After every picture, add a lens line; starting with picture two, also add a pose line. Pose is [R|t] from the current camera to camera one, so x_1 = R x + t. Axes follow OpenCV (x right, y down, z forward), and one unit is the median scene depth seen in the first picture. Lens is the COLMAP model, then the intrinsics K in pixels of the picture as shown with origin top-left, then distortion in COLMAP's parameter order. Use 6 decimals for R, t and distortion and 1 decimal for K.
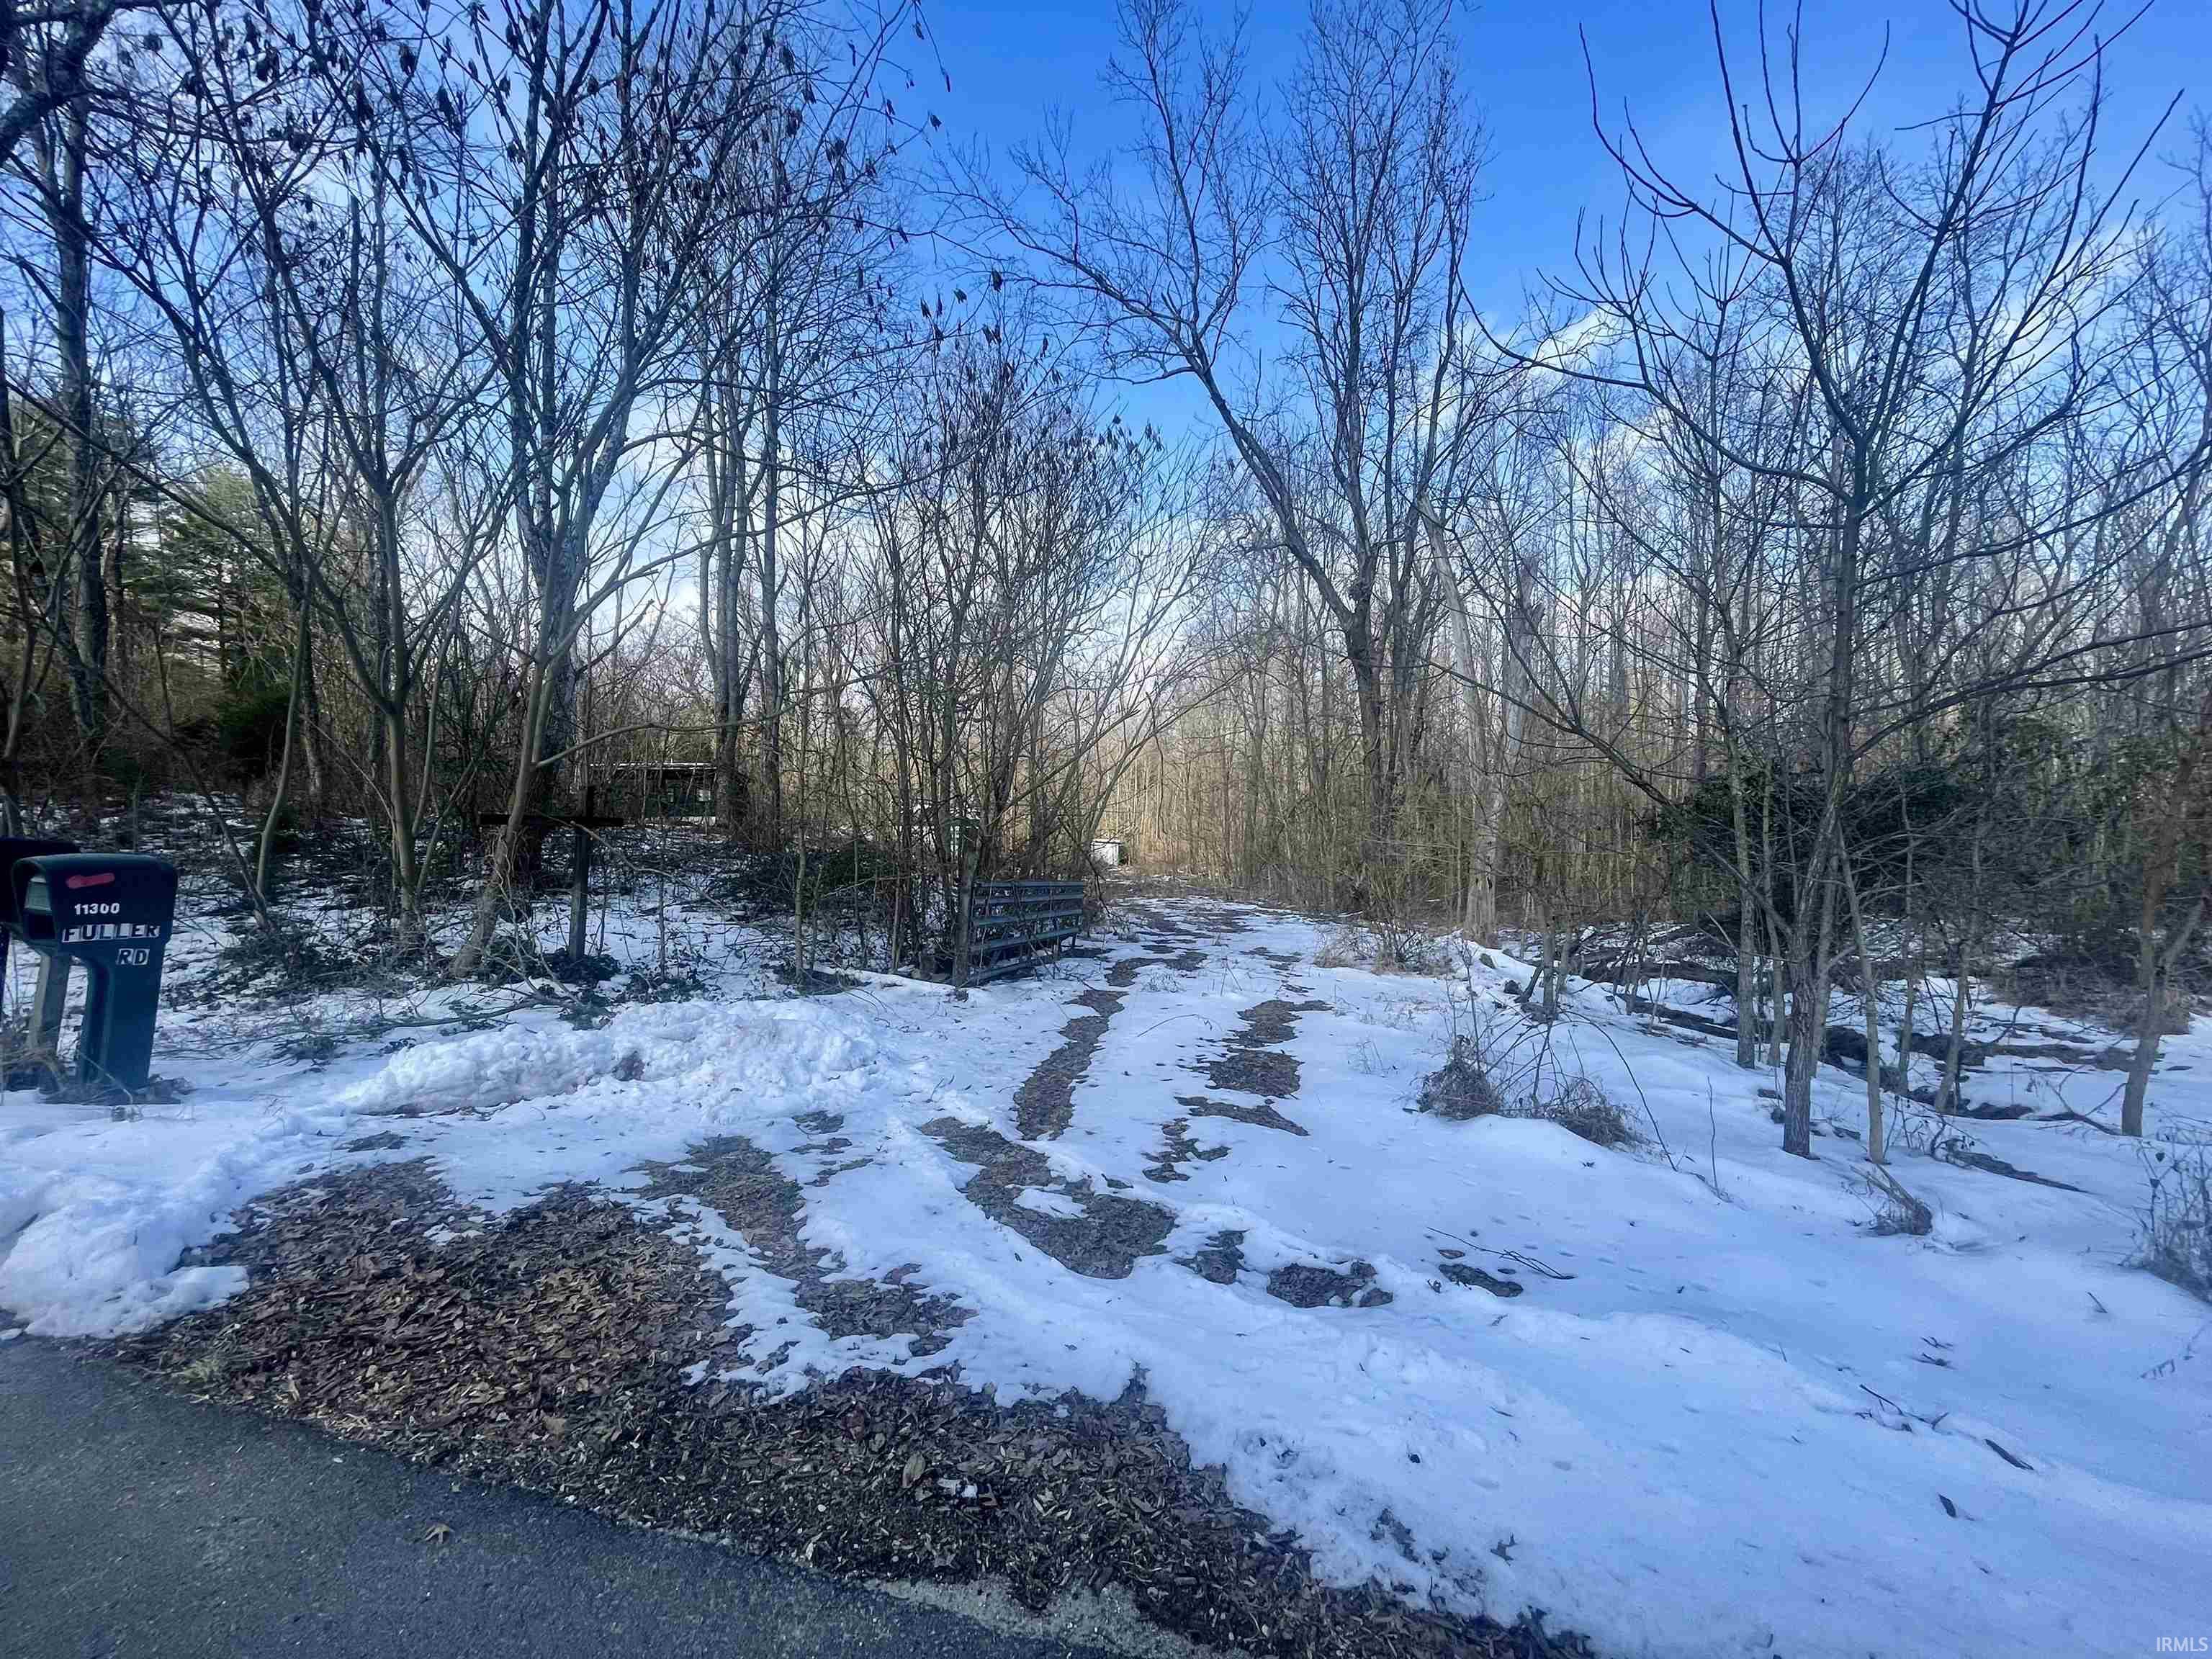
lens RADIAL K [[887.3, 0, 1106.0], [0, 887.3, 829.5], [0, 0, 1]] dist [-0.003742, 0.000296]
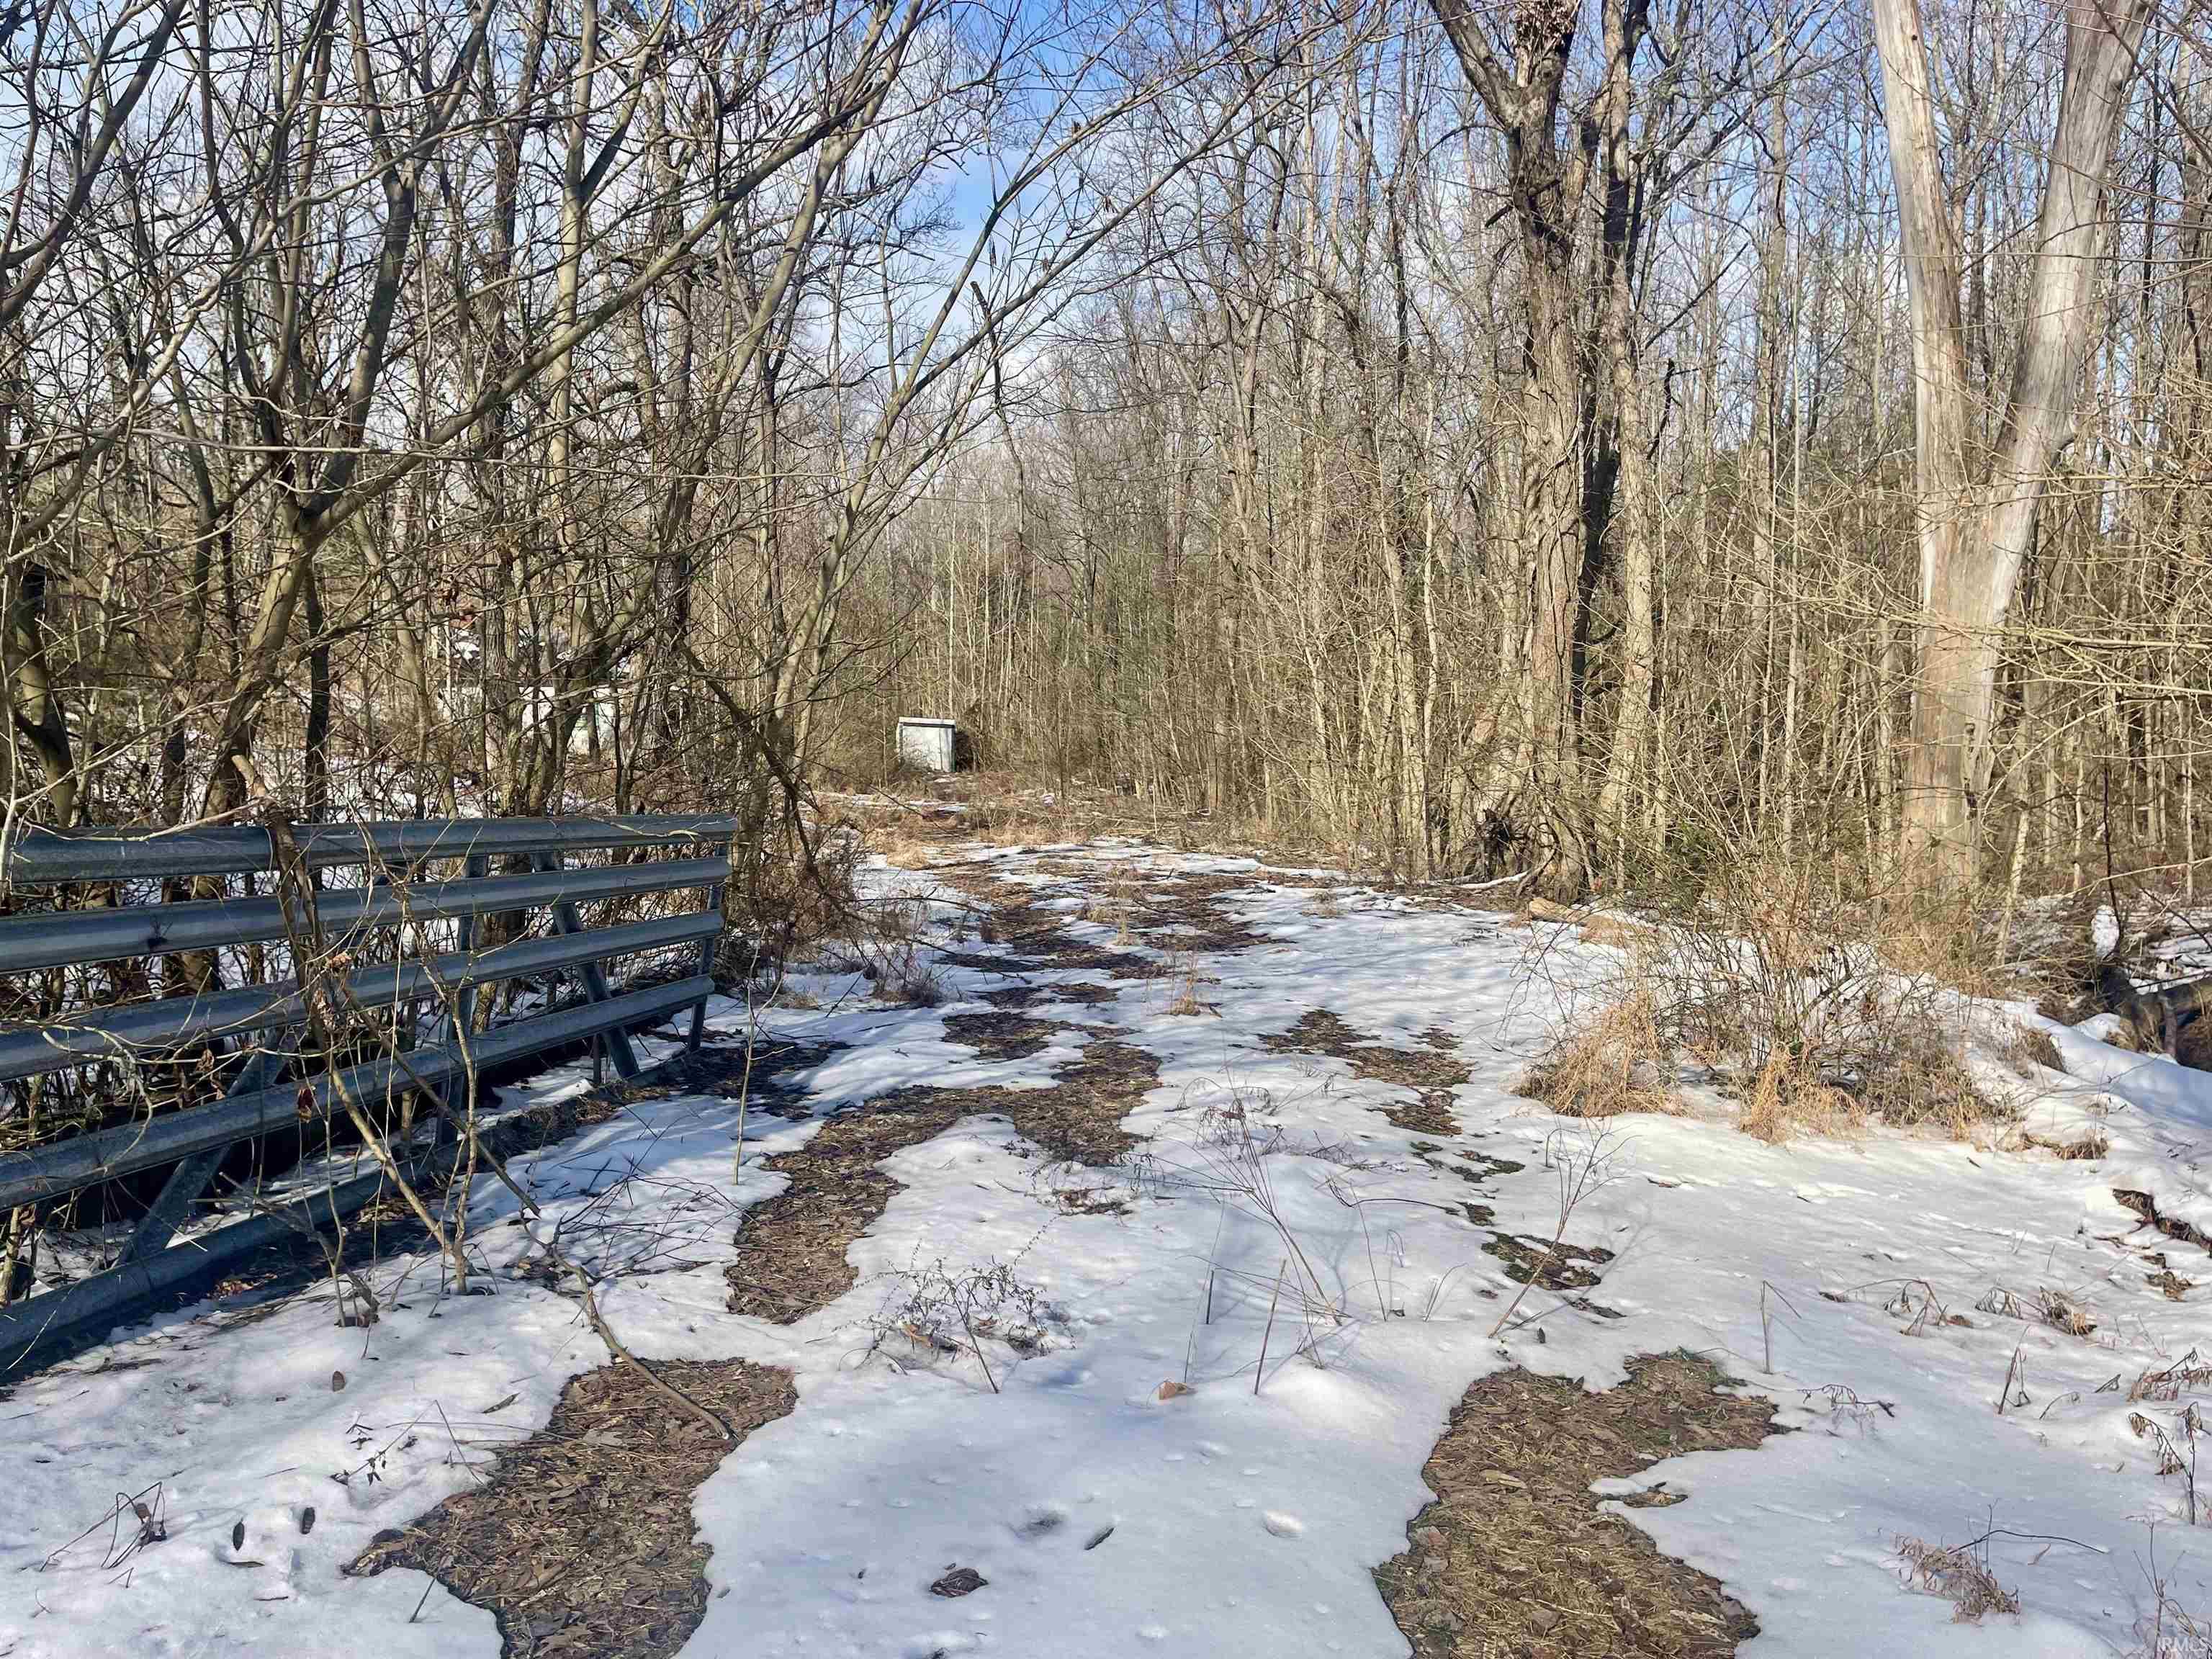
lens RADIAL K [[1699.8, 0, 1092.0], [0, 1699.8, 836.3], [0, 0, 1]] dist [0.075239, -0.104085]
pose [[0.995862, -0.011999, 0.090087, 0.072424], [0.004910, 0.996901, 0.078510, 0.039104], [-0.090750, -0.077743, 0.992835, 0.763162]]
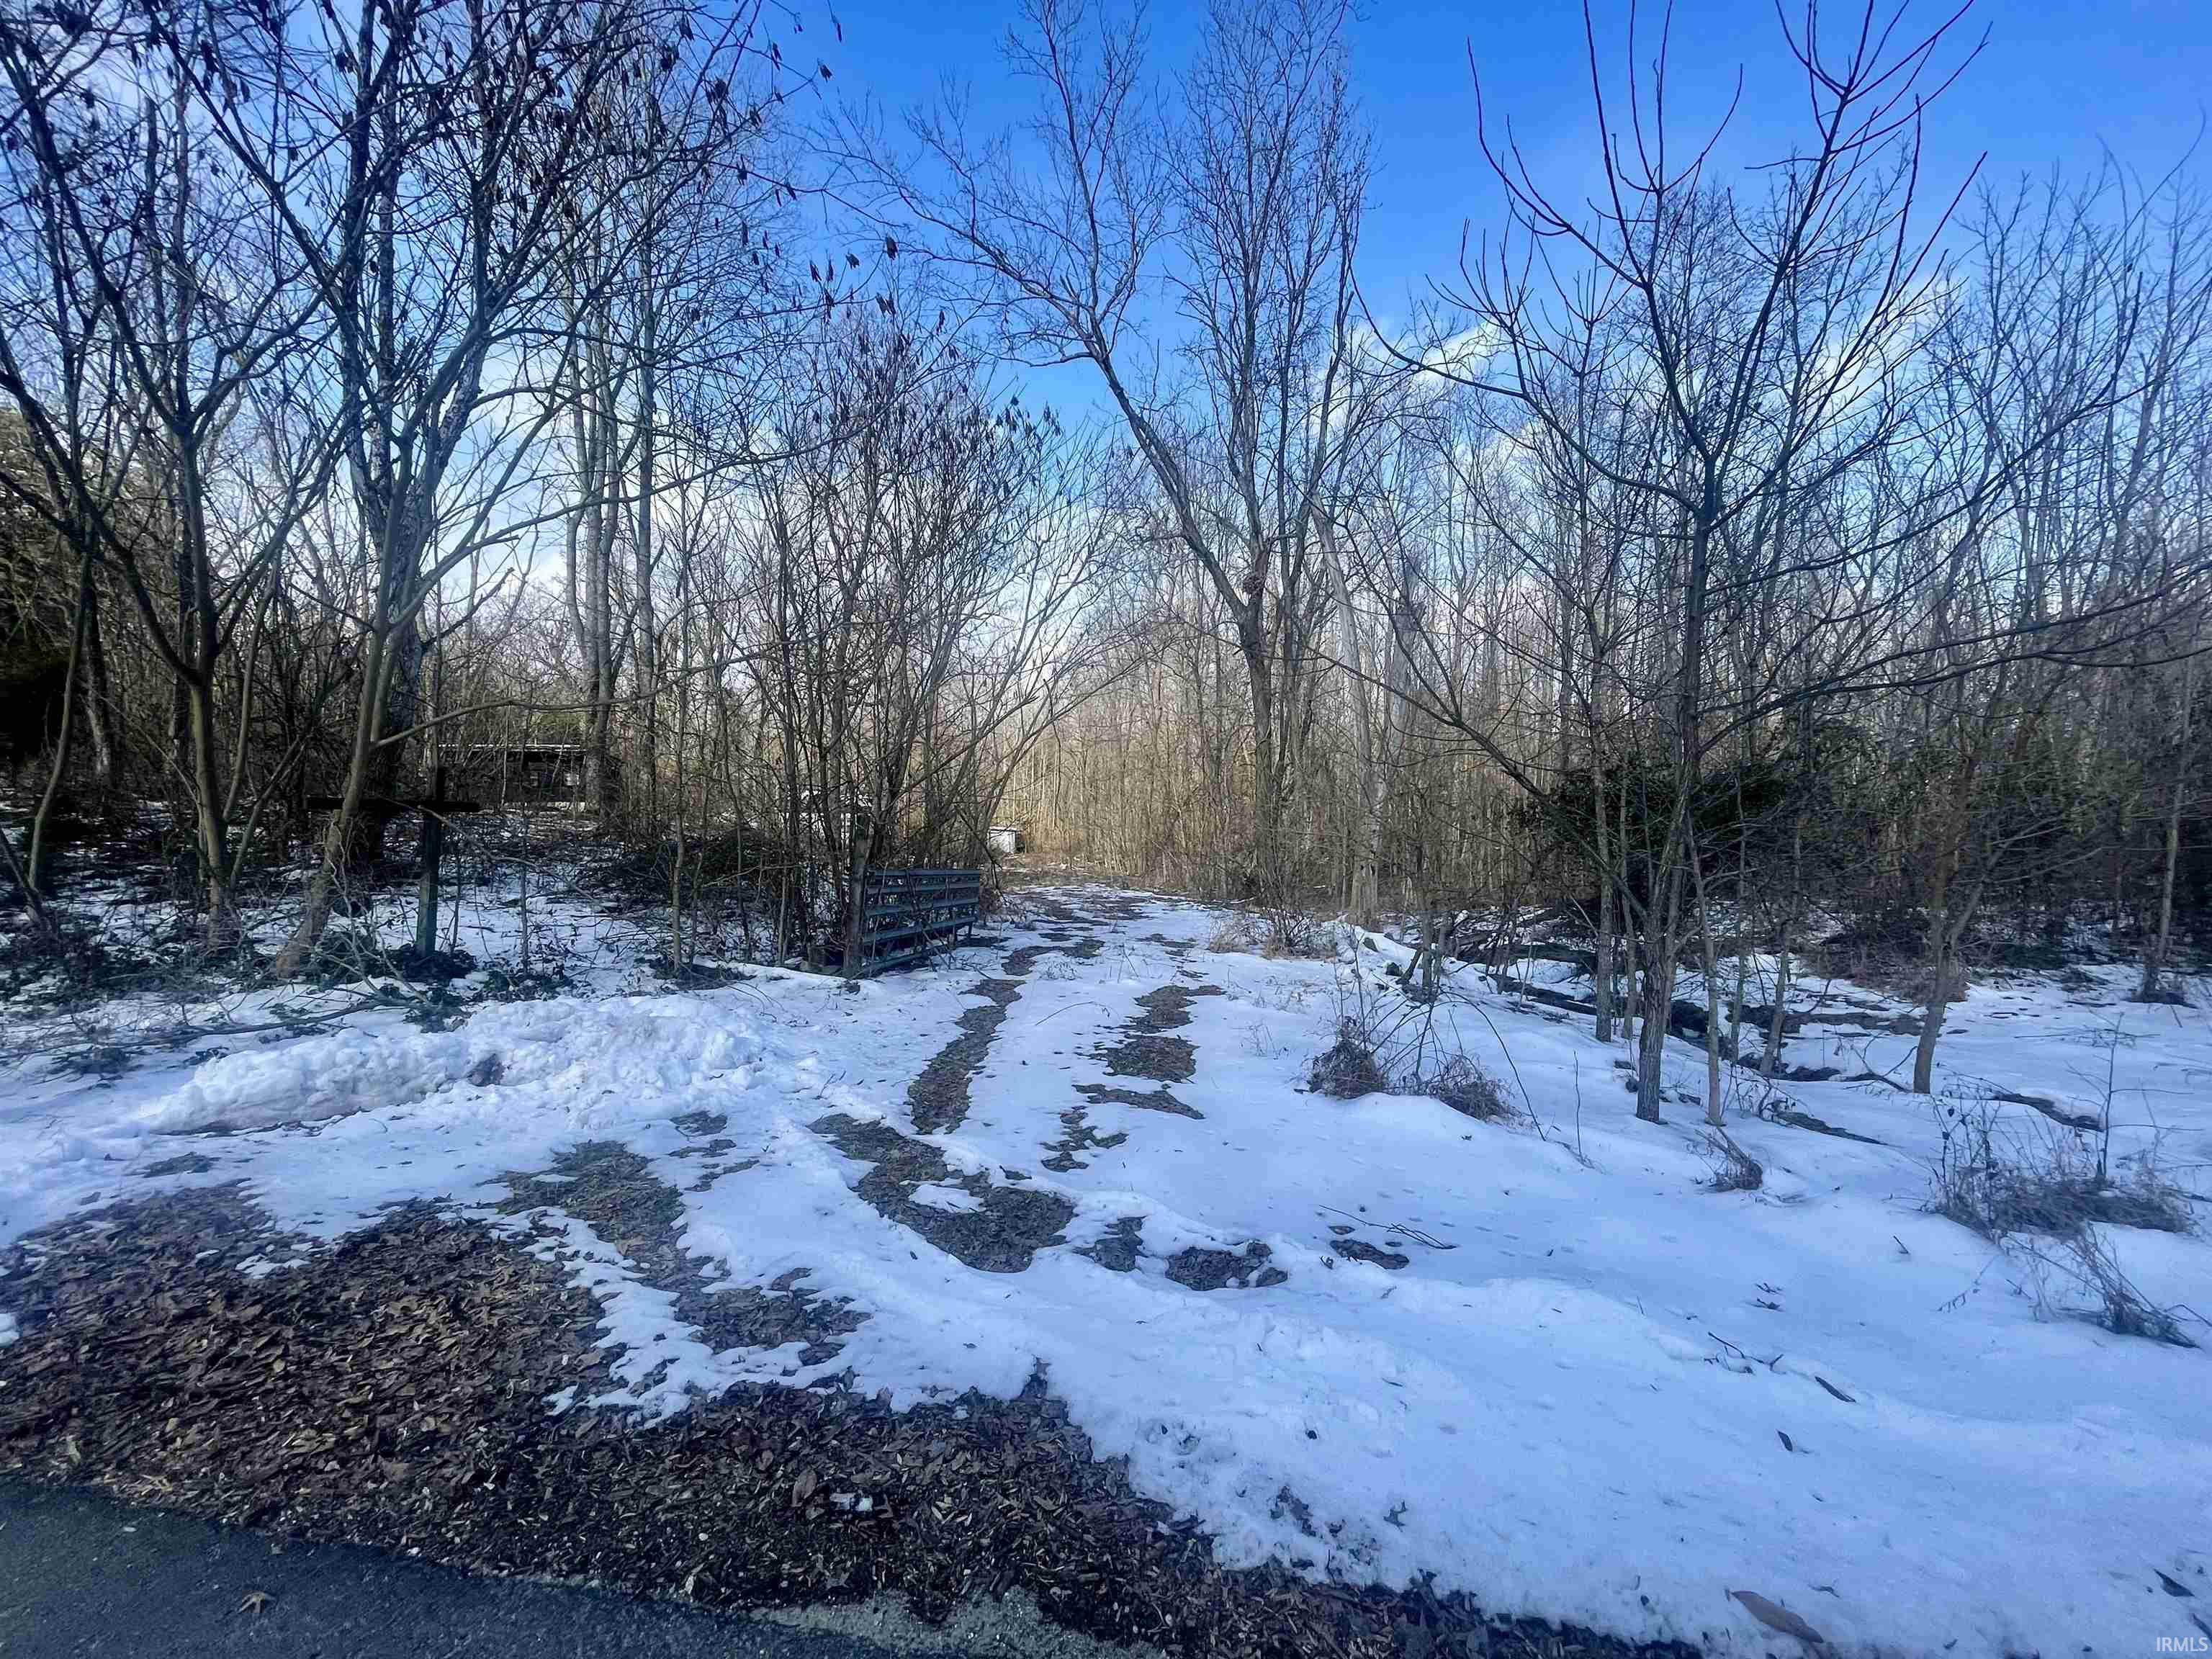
lens RADIAL K [[887.3, 0, 1106.0], [0, 887.3, 829.5], [0, 0, 1]] dist [-0.003742, 0.000296]
pose [[0.993207, 0.001984, 0.116347, -0.001581], [-0.003568, 0.999904, 0.013404, 0.000341], [-0.116310, -0.013728, 0.993118, 0.006014]]
